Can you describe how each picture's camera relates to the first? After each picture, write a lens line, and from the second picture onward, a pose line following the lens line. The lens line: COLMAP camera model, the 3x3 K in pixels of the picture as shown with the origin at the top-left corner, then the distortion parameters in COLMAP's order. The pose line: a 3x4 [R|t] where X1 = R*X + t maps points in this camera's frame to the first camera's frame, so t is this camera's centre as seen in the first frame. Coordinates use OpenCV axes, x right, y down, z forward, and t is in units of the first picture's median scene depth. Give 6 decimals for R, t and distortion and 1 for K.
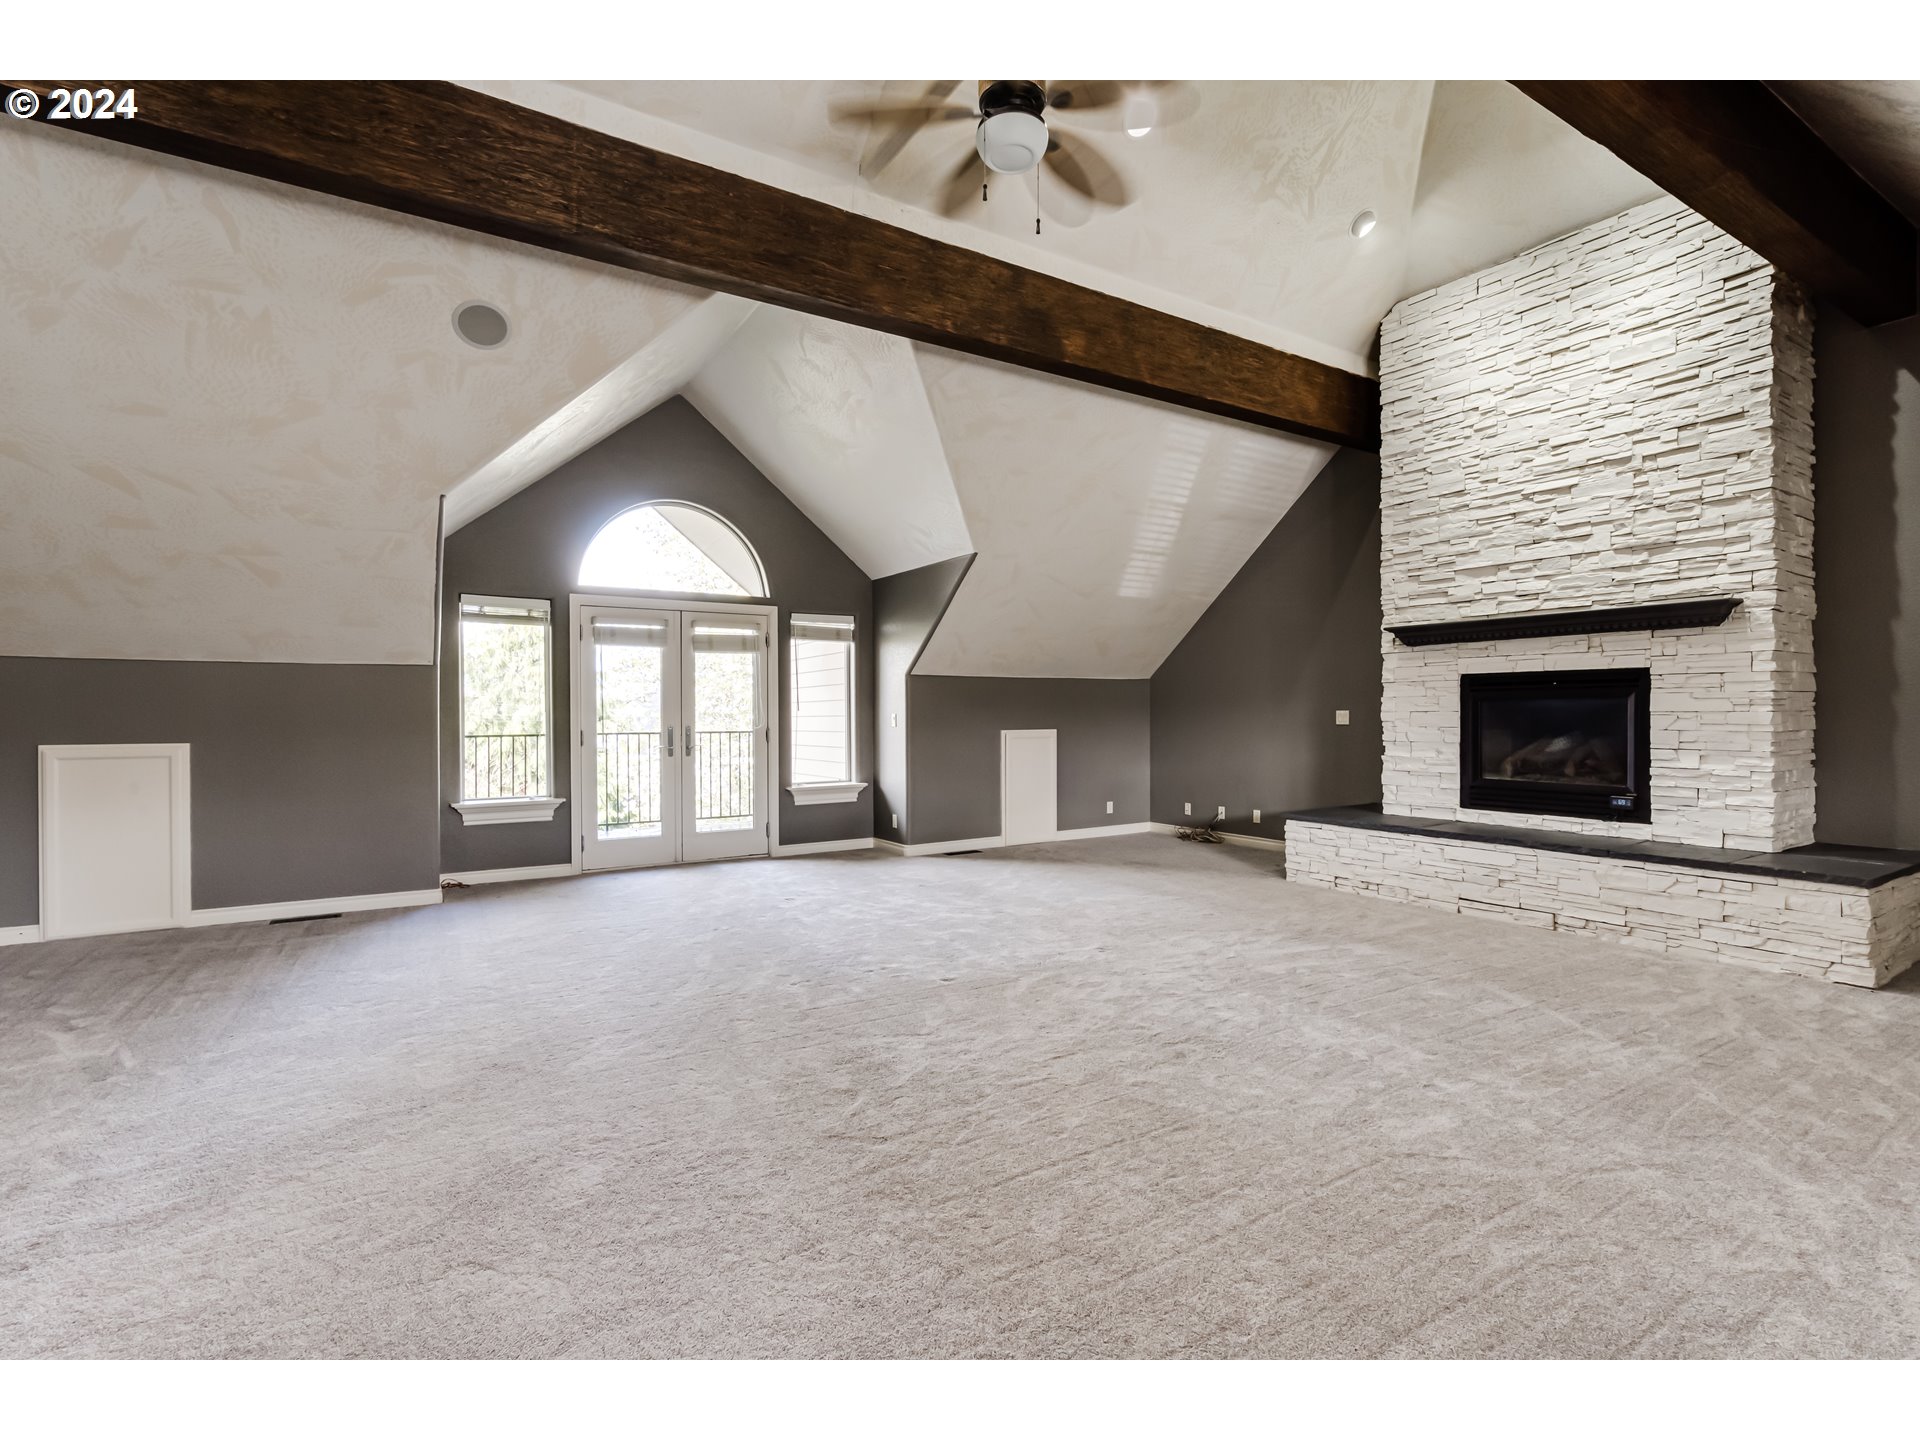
lens RADIAL K [[882.1, 0, 962.0], [0, 882.1, 716.6], [0, 0, 1]] dist [0.000243, 0.000917]
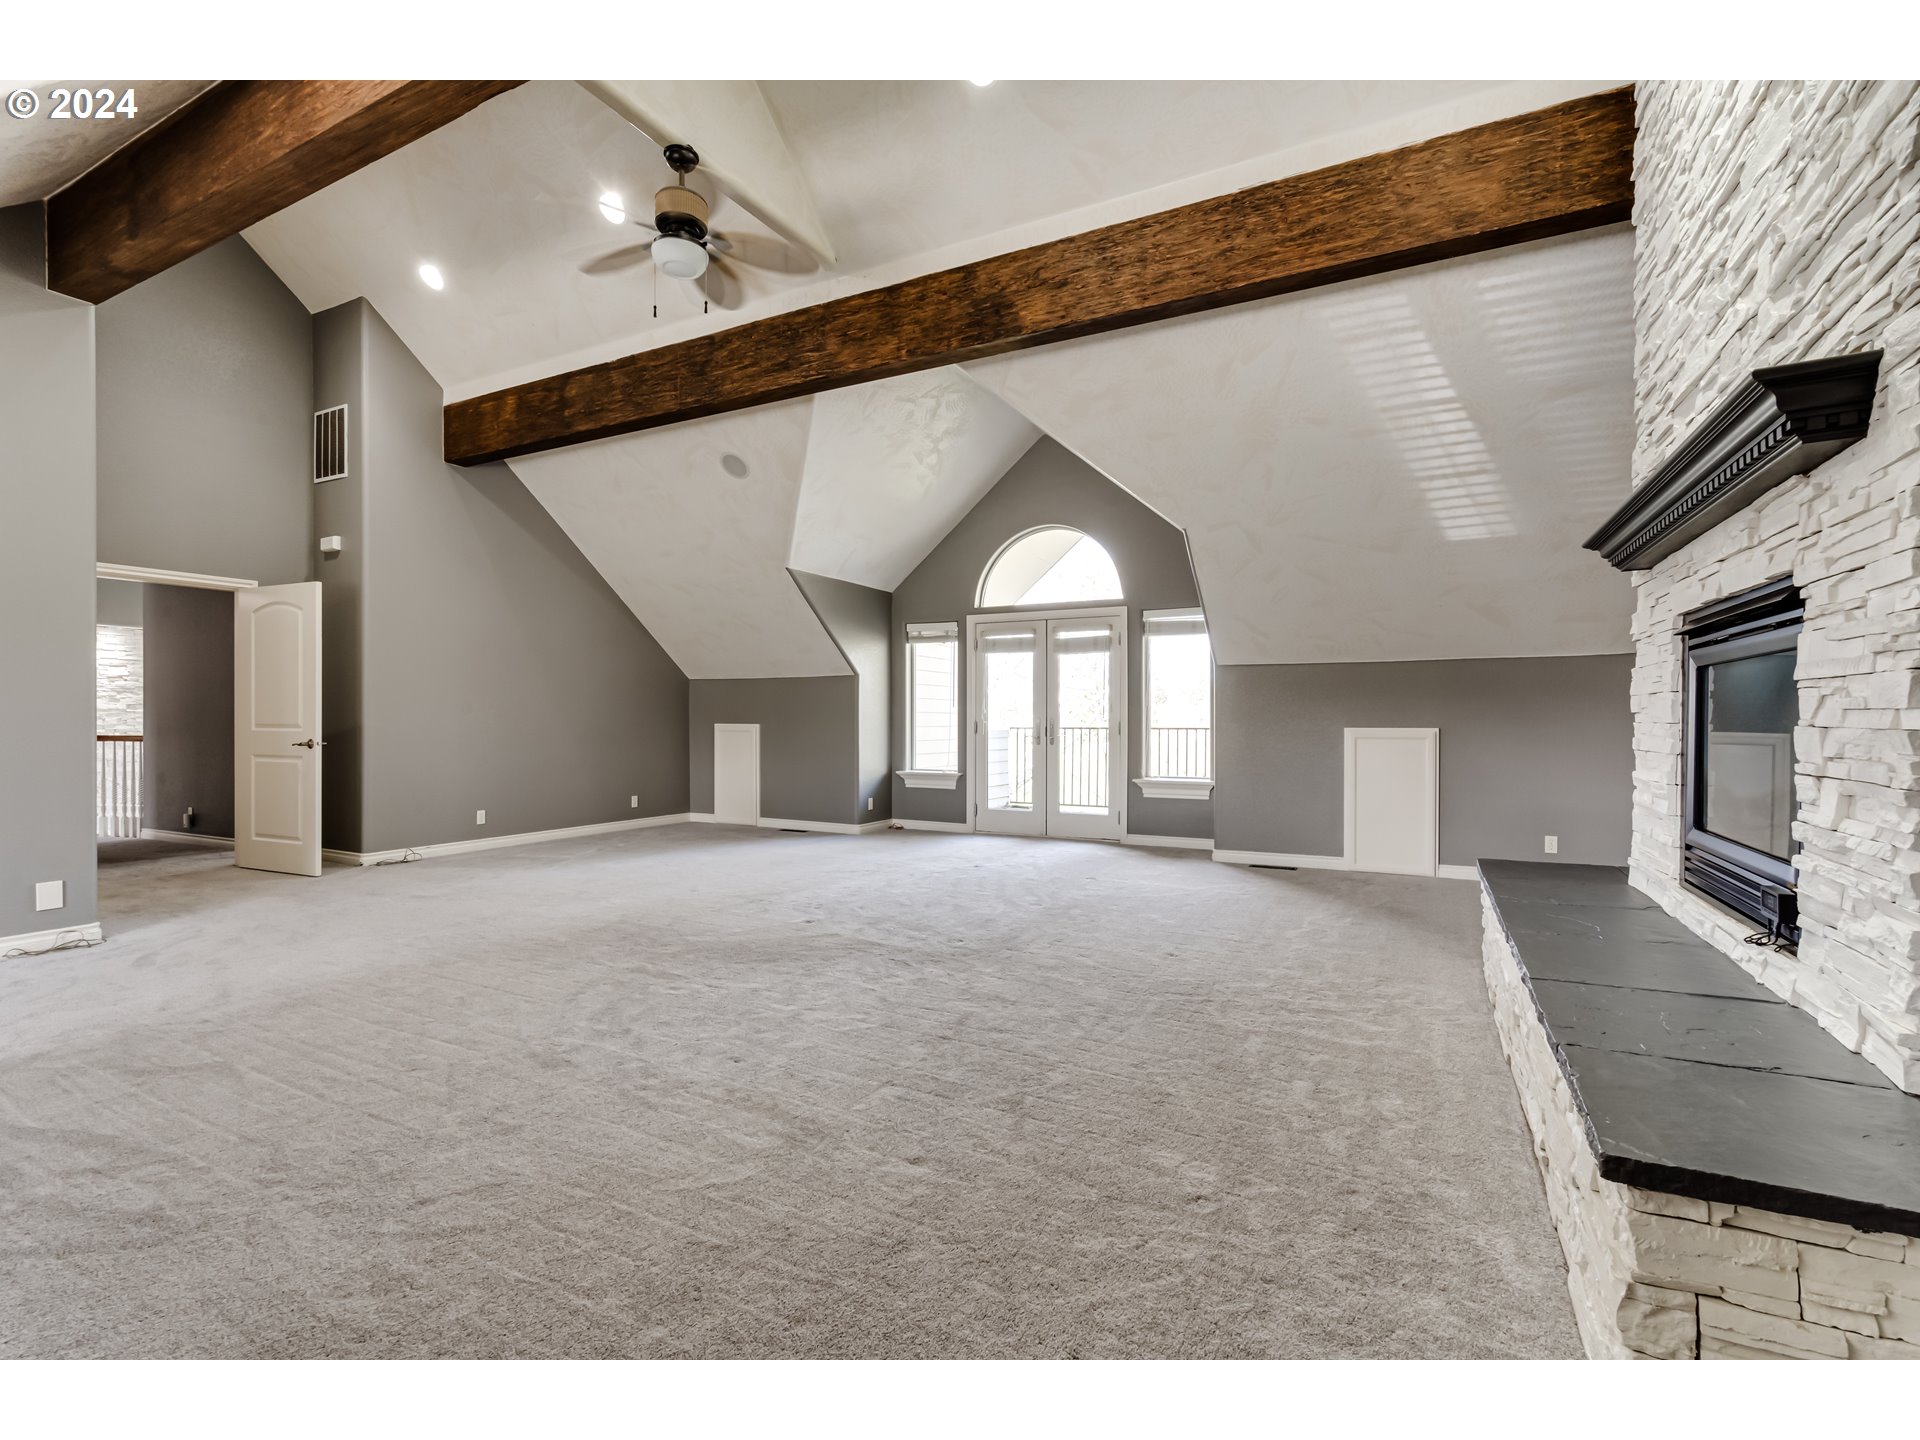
lens RADIAL K [[882.1, 0, 962.0], [0, 882.1, 716.6], [0, 0, 1]] dist [0.000243, 0.000917]
pose [[0.505798, 0.002906, -0.862647, 0.943142], [-0.007294, 0.999973, -0.000908, 0.014435], [0.862621, 0.006751, 0.505806, 0.479727]]
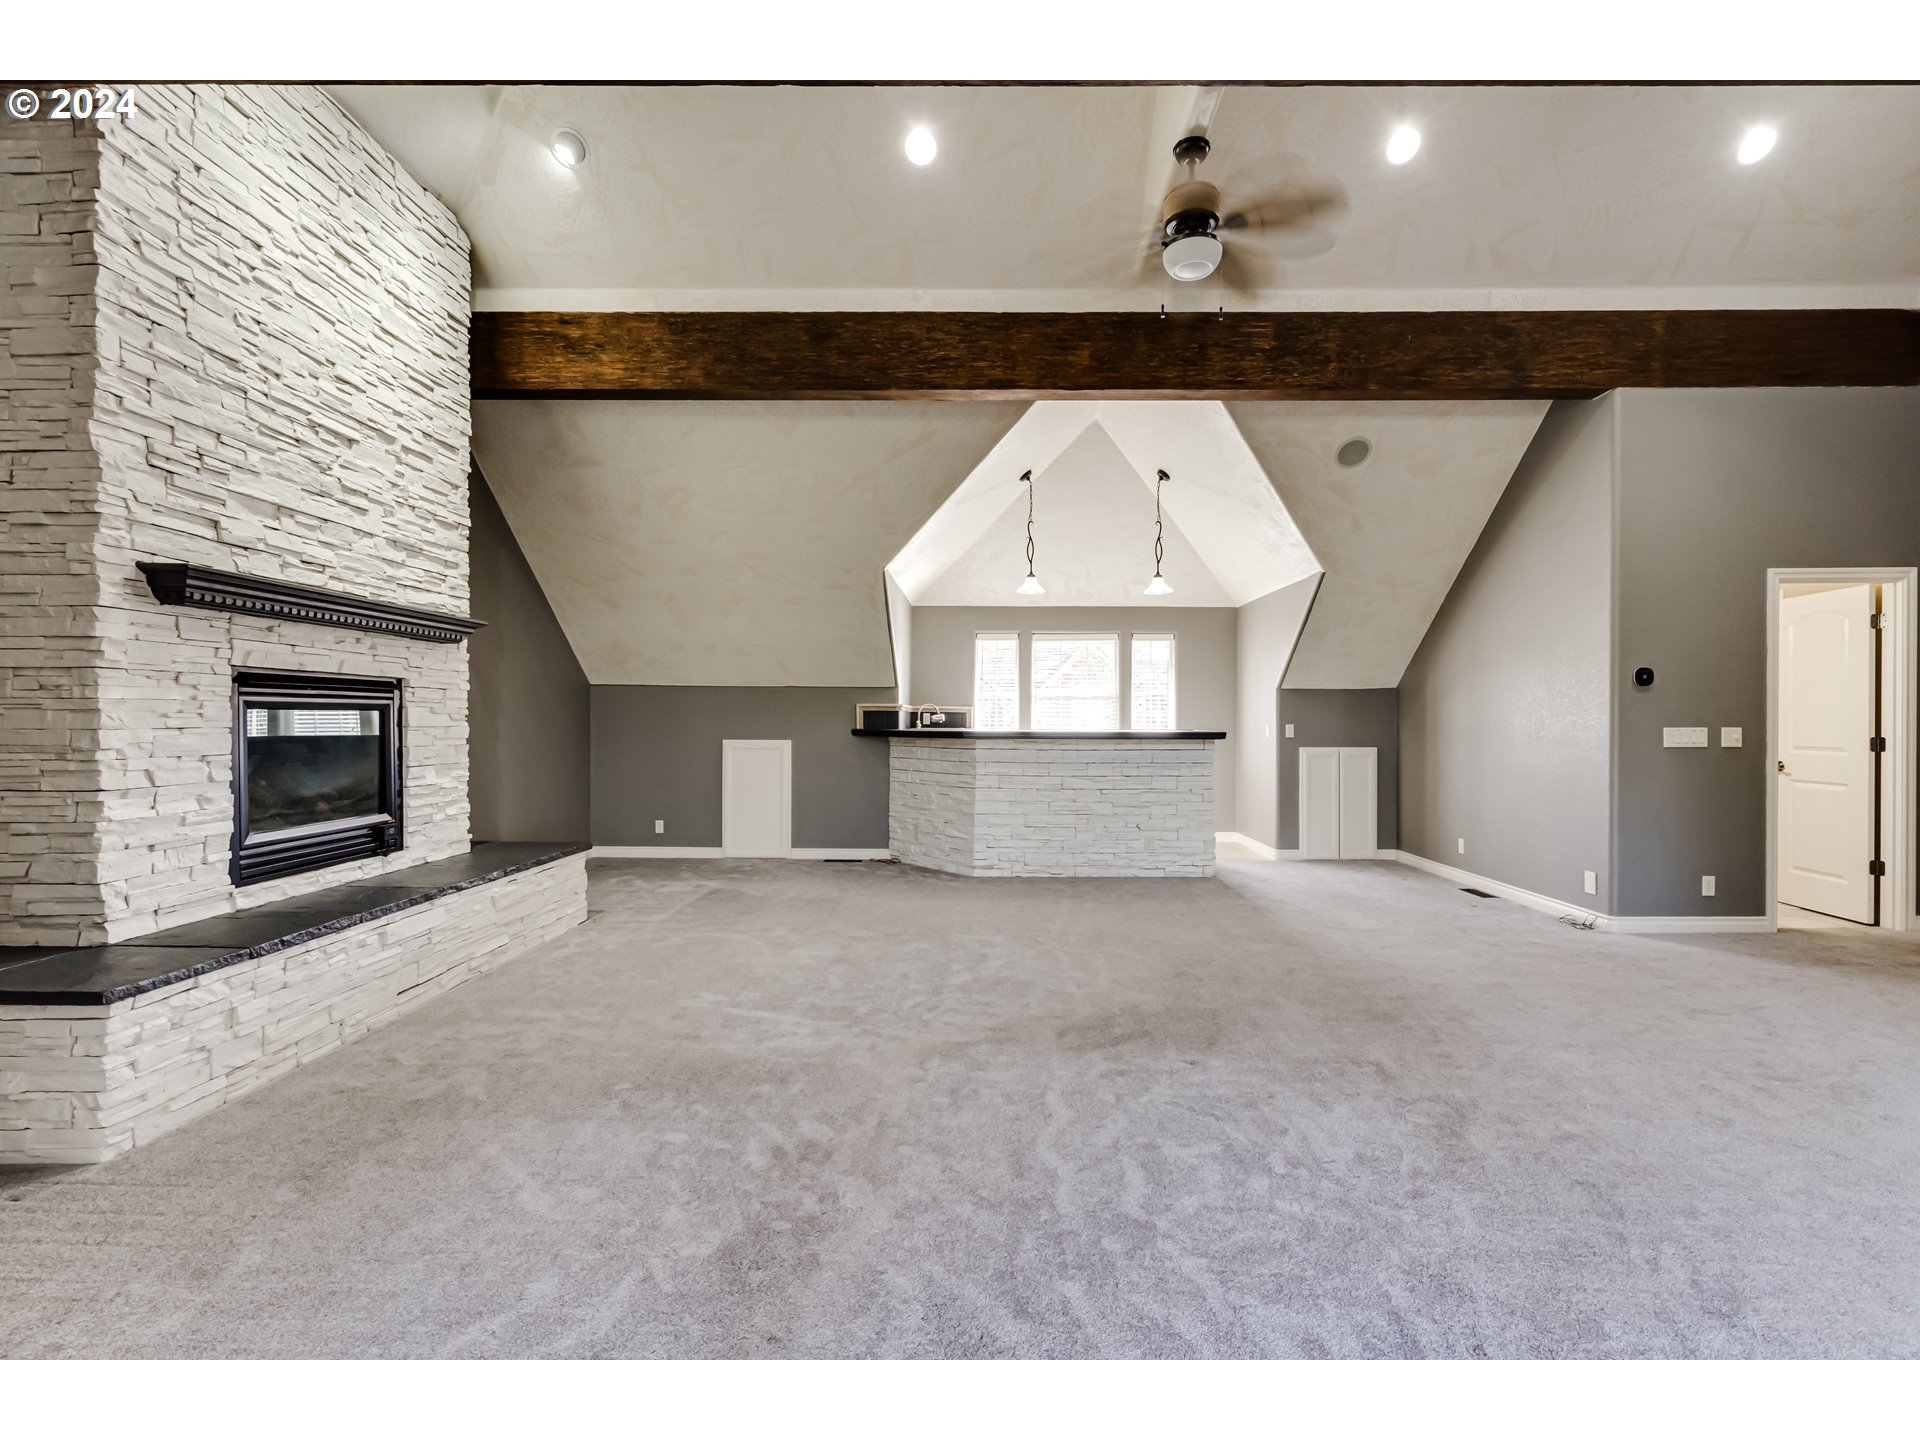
lens RADIAL K [[882.1, 0, 962.0], [0, 882.1, 716.6], [0, 0, 1]] dist [0.000243, 0.000917]
pose [[-0.827918, 0.003837, 0.560837, -0.209873], [0.004028, 0.999991, -0.000895, -0.012868], [-0.560835, 0.001518, -0.827926, 1.422329]]
